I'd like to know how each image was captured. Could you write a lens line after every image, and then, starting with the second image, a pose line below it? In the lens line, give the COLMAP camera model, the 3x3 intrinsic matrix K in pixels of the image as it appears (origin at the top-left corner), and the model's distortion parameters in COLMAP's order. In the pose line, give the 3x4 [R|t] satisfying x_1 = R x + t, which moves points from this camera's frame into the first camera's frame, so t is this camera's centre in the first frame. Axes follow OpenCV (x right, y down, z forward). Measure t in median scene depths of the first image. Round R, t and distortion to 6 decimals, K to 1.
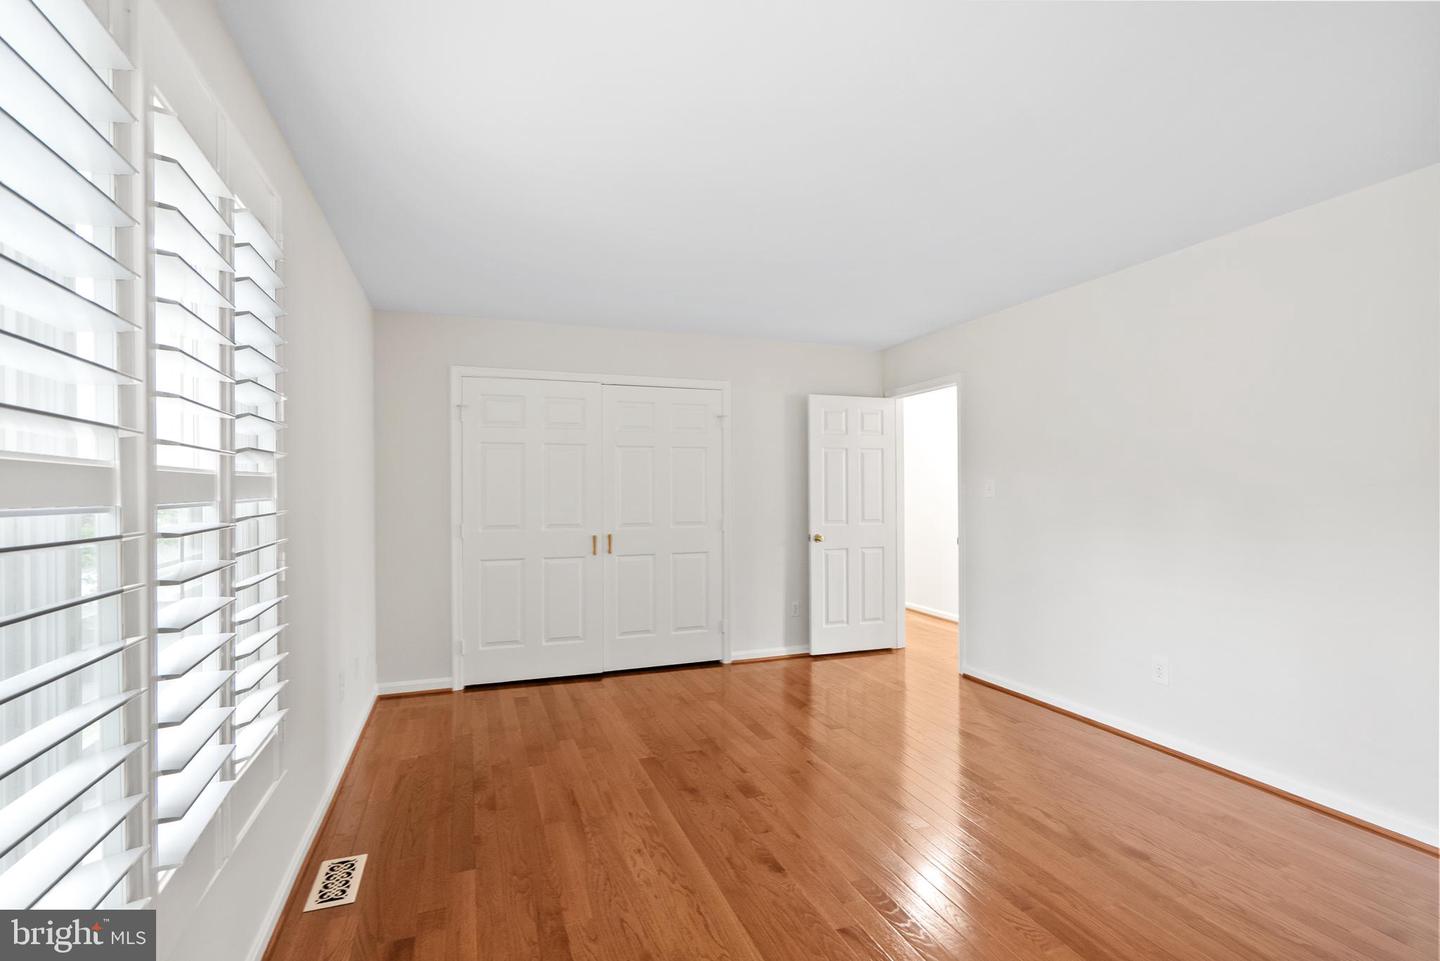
lens RADIAL K [[664.2, 0, 719.8], [0, 664.2, 486.1], [0, 0, 1]] dist [-0.001535, 0.002469]
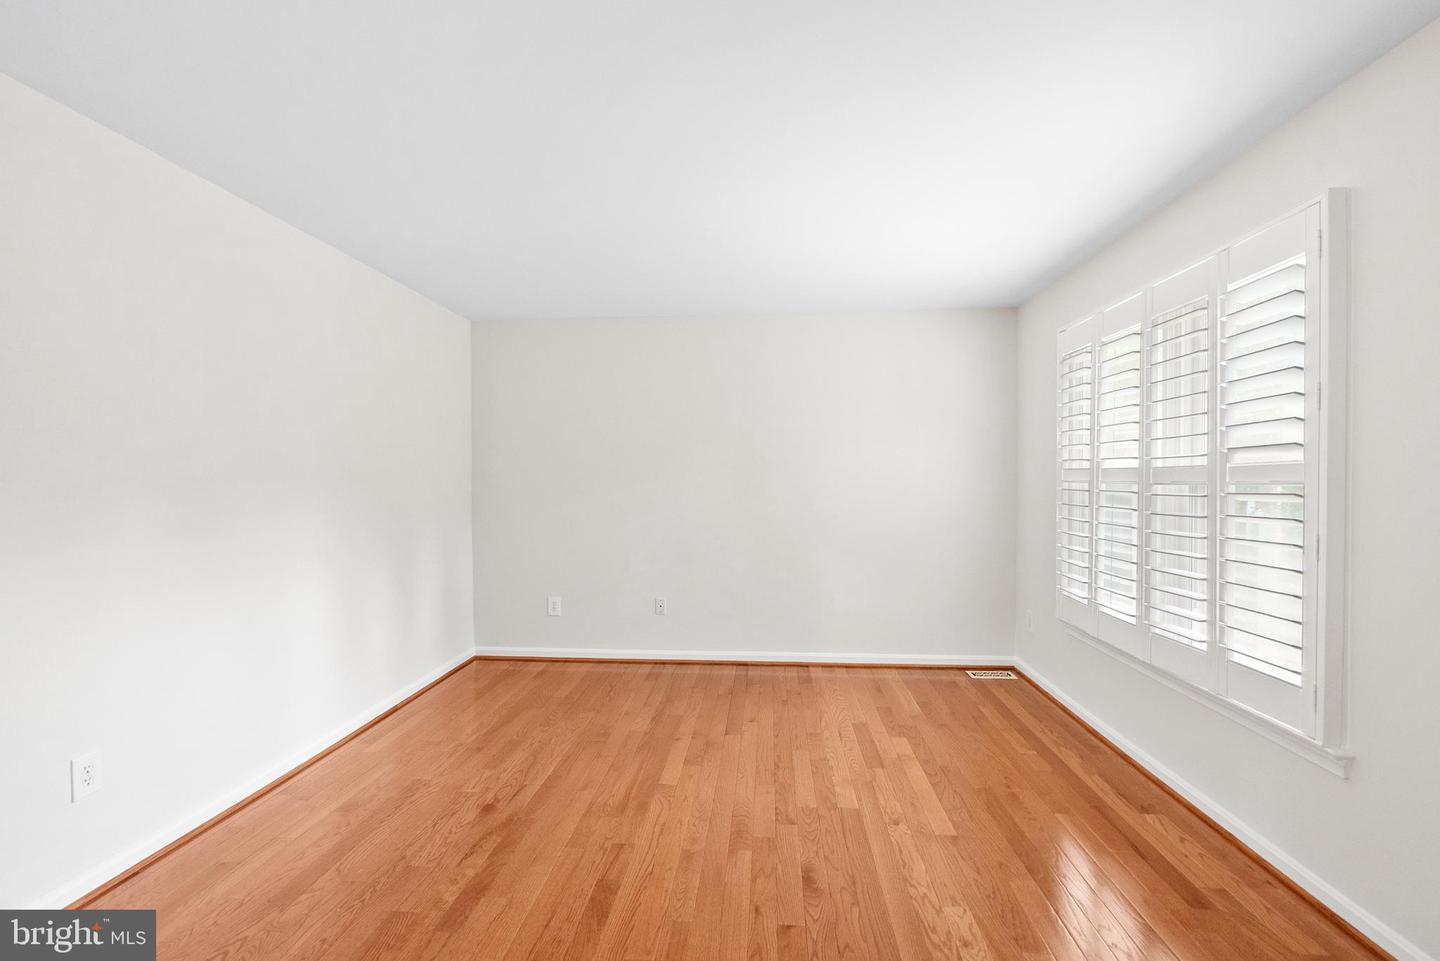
lens RADIAL K [[664.2, 0, 716.1], [0, 664.2, 482.2], [0, 0, 1]] dist [-0.001535, 0.002469]
pose [[-0.902440, 0.003603, 0.430800, -0.201851], [0.002687, 0.999993, -0.002736, 0.012917], [-0.430807, -0.001312, -0.902443, 1.899069]]
